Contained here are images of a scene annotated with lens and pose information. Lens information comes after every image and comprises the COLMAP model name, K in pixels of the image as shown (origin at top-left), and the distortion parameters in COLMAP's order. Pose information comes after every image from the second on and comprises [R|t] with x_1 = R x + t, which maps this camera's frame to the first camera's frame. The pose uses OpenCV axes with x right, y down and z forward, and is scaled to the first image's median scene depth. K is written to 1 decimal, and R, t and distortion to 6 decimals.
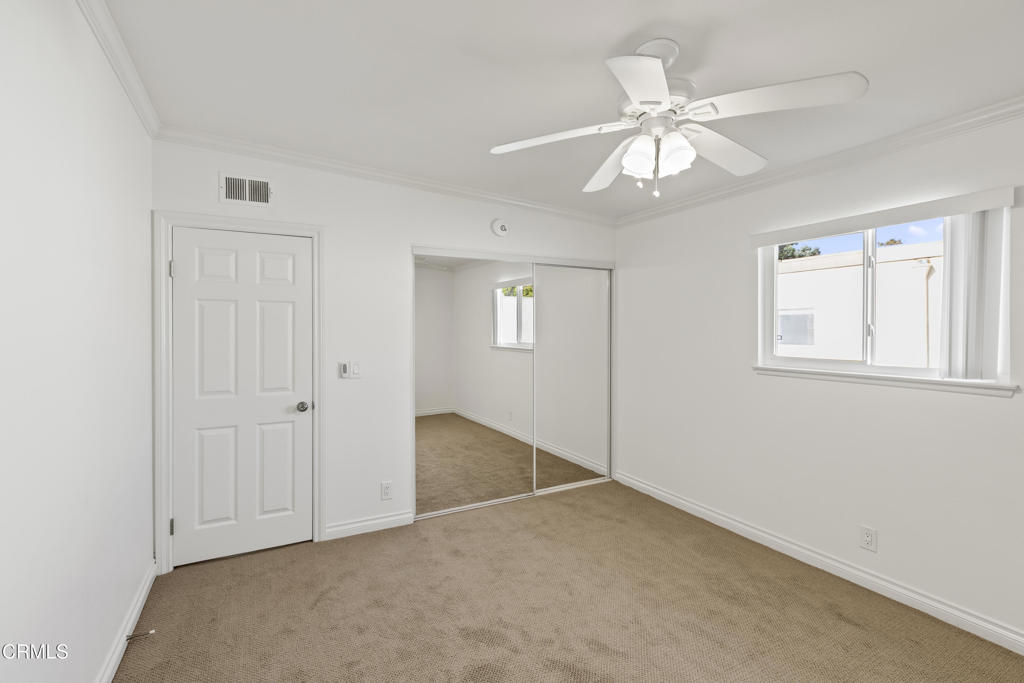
lens RADIAL K [[471.9, 0, 510.0], [0, 471.9, 340.5], [0, 0, 1]] dist [-0.001049, -0.000115]
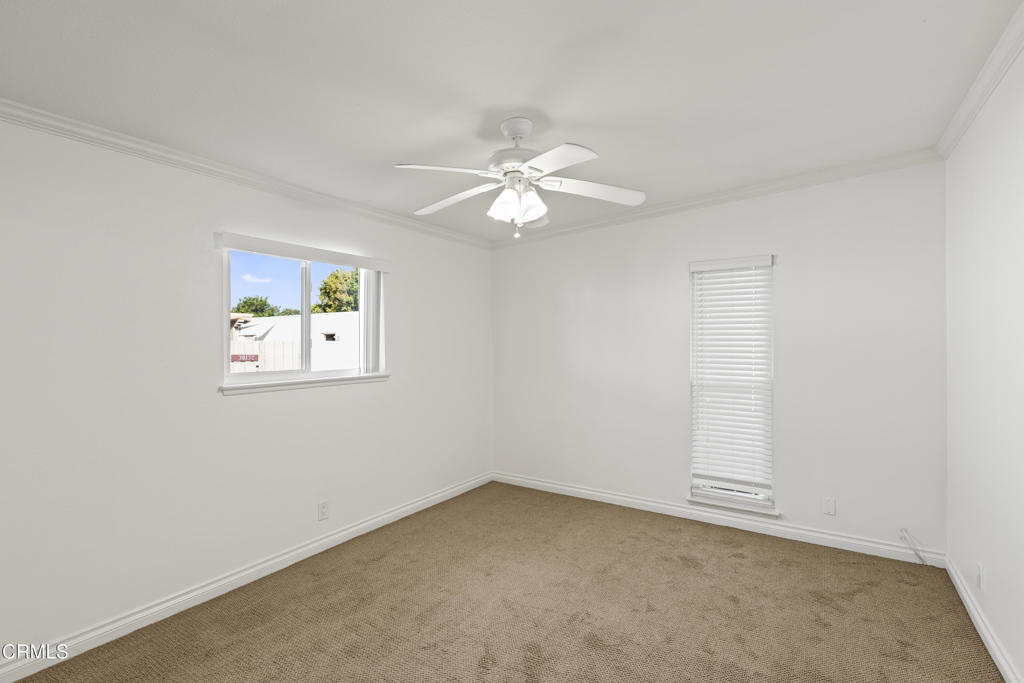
lens RADIAL K [[471.9, 0, 510.0], [0, 471.9, 340.5], [0, 0, 1]] dist [-0.001049, -0.000115]
pose [[-0.475347, 0.007696, 0.879765, -0.591482], [0.030556, 0.999503, 0.007767, -0.024228], [-0.879268, 0.030574, -0.475346, 1.176818]]
